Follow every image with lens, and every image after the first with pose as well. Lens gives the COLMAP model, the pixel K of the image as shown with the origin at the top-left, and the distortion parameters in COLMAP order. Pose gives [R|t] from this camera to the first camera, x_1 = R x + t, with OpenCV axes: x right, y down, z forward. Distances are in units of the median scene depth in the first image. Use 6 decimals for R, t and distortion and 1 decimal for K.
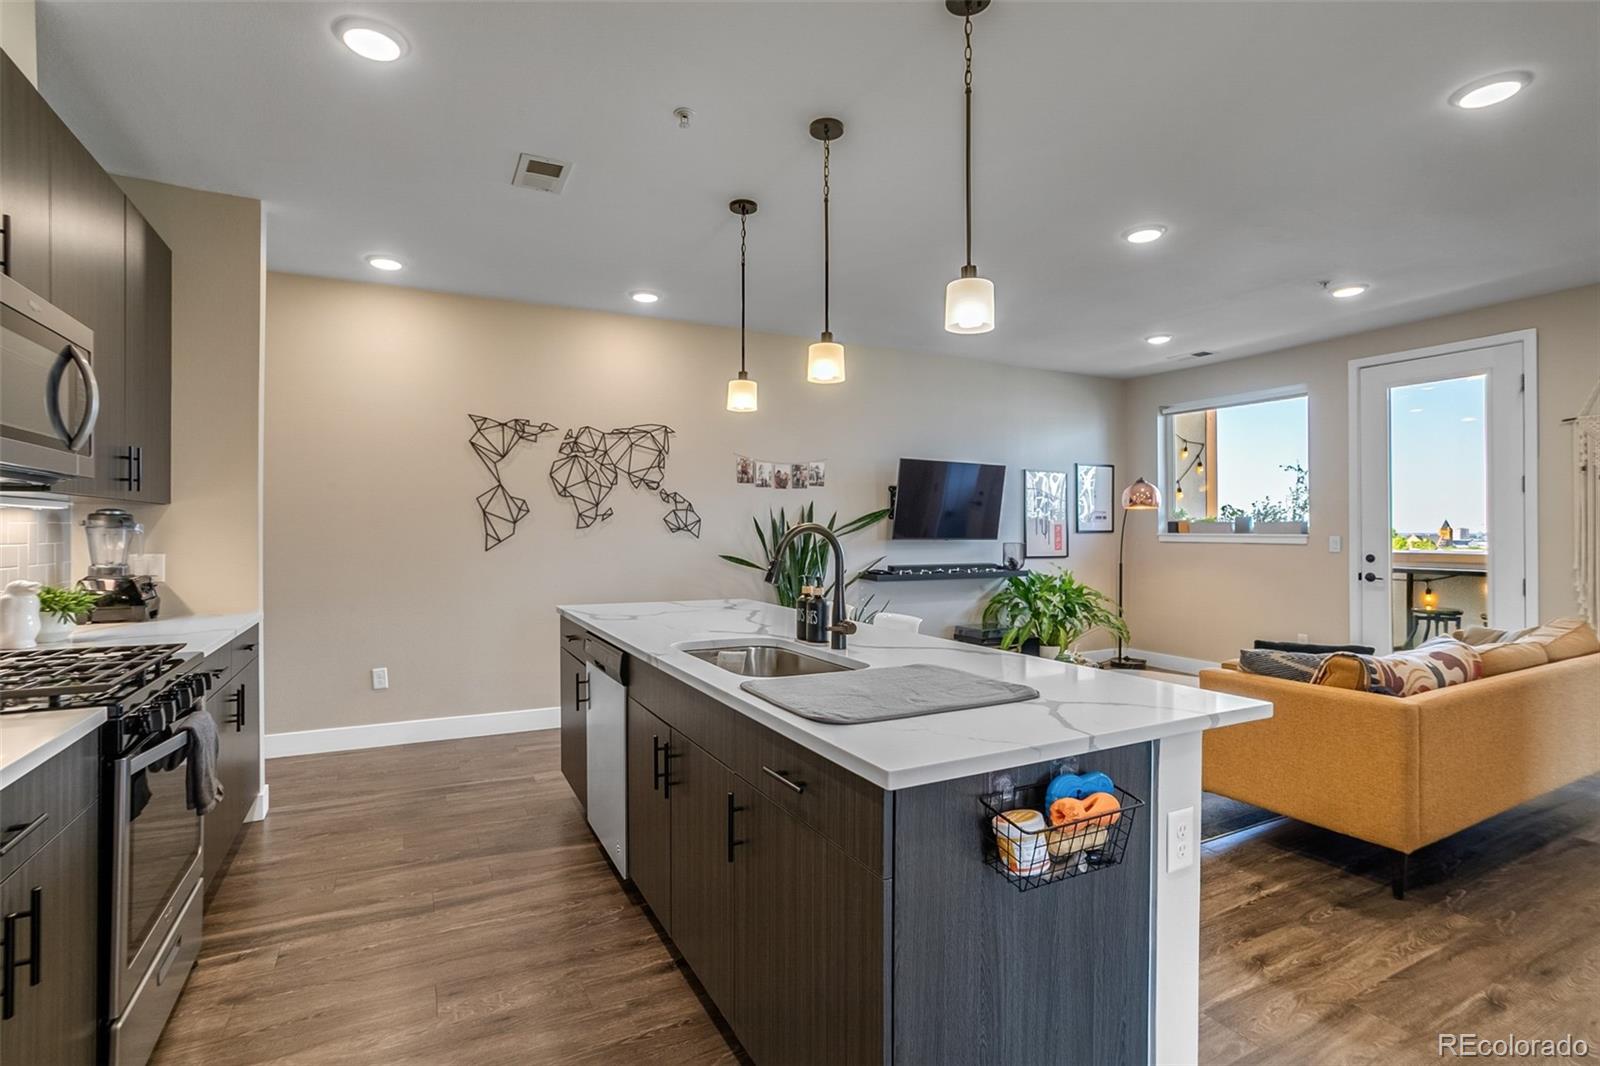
lens RADIAL K [[766.0, 0, 794.6], [0, 766.0, 529.6], [0, 0, 1]] dist [-0.043806, 0.021750]
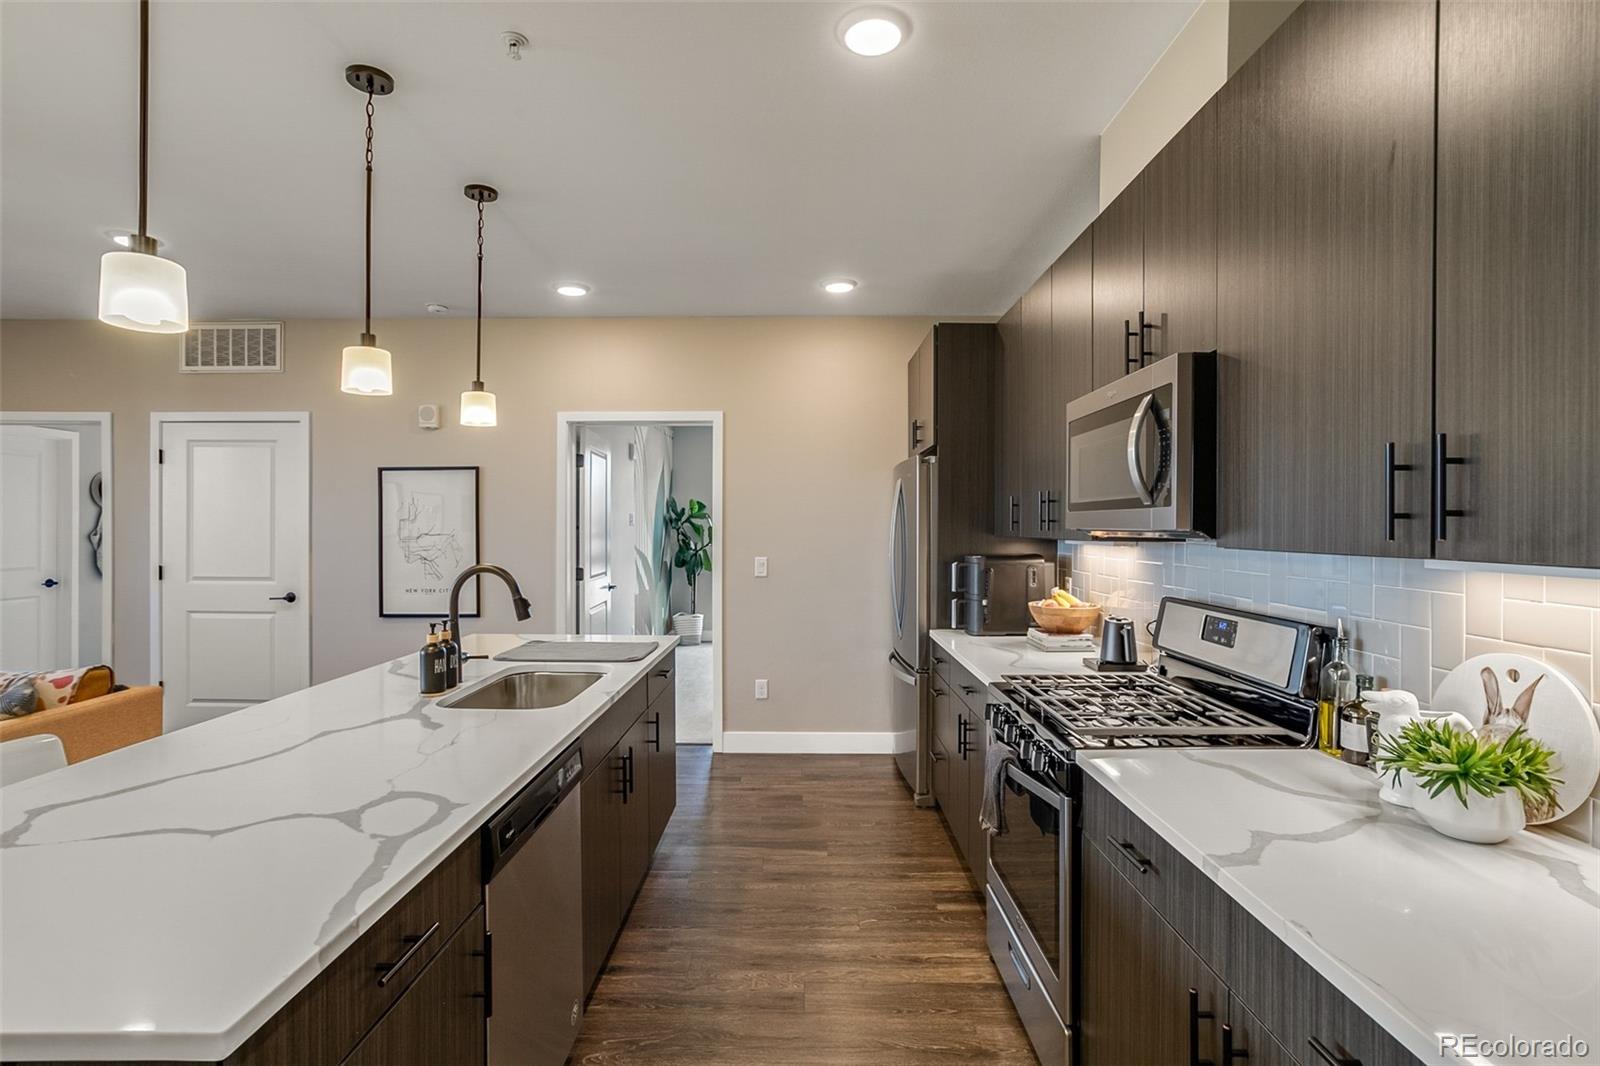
lens RADIAL K [[766.0, 0, 803.8], [0, 766.0, 528.1], [0, 0, 1]] dist [-0.043806, 0.021750]
pose [[-0.888579, -0.006040, 0.458683, -0.404827], [-0.003815, 0.999976, 0.005777, -0.031604], [-0.458707, 0.003384, -0.888581, 0.818485]]
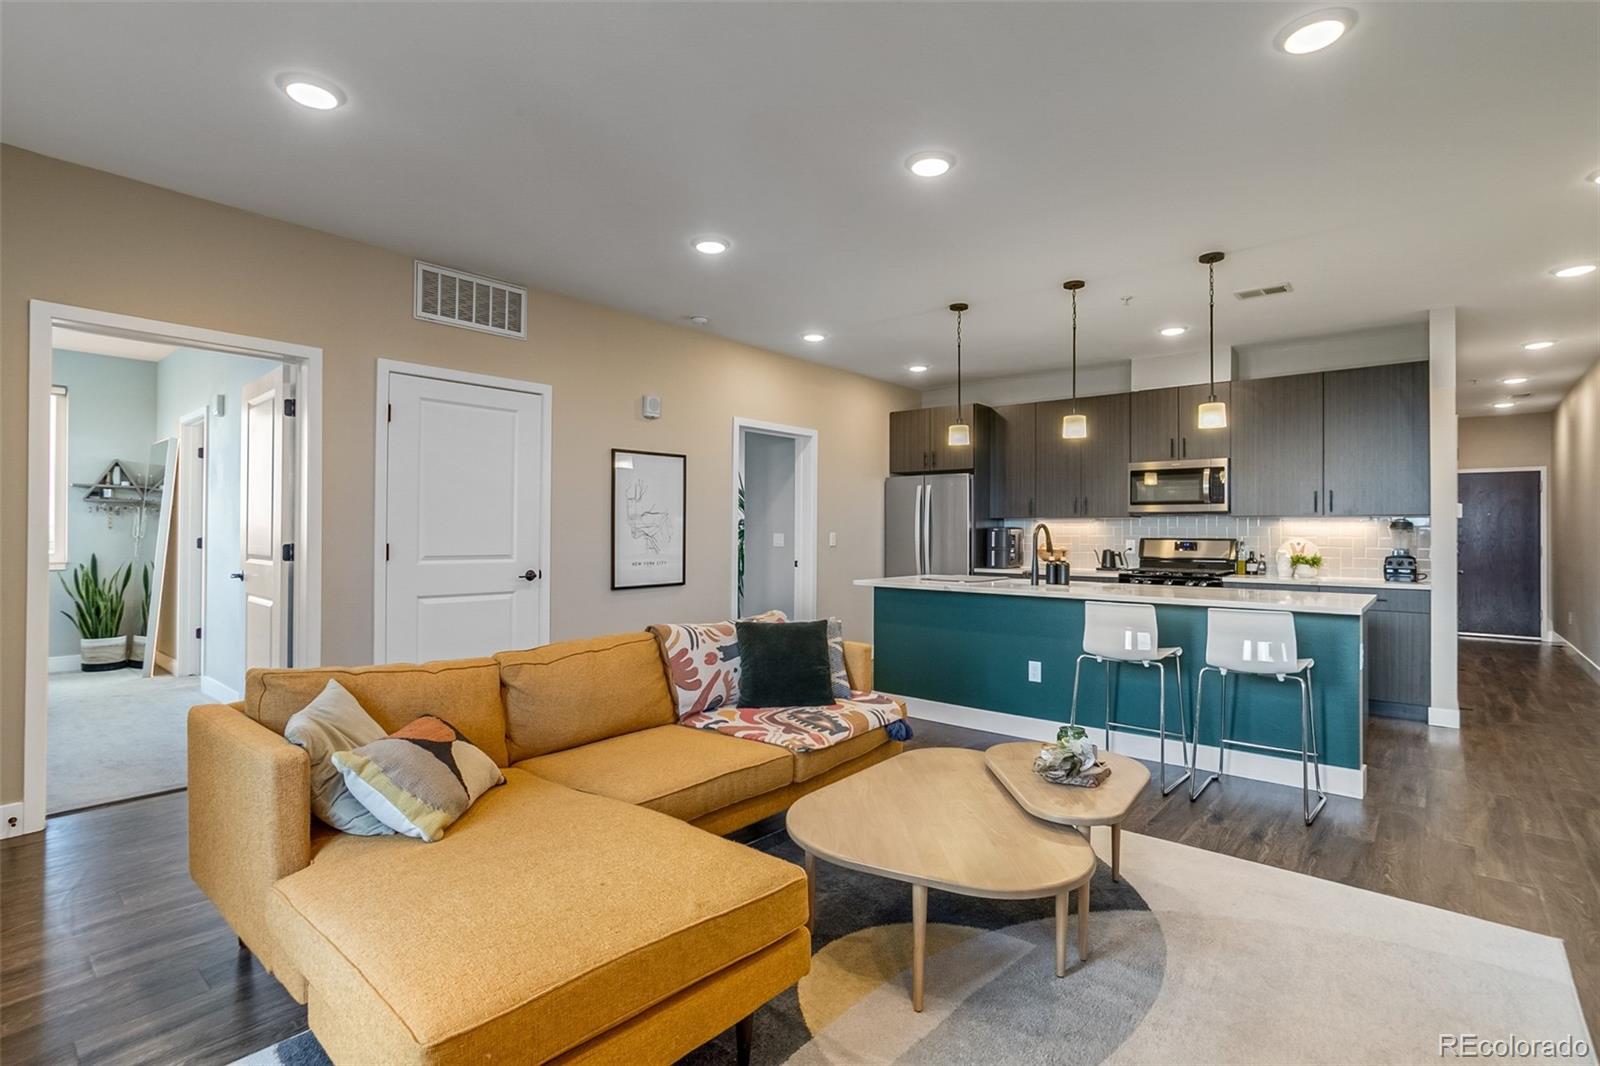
lens RADIAL K [[766.0, 0, 794.6], [0, 766.0, 524.8], [0, 0, 1]] dist [-0.043806, 0.021750]
pose [[-0.924926, -0.009851, -0.380019, 0.640584], [-0.006675, 0.999931, -0.009674, 0.008278], [0.380088, -0.006411, -0.924928, 1.238071]]
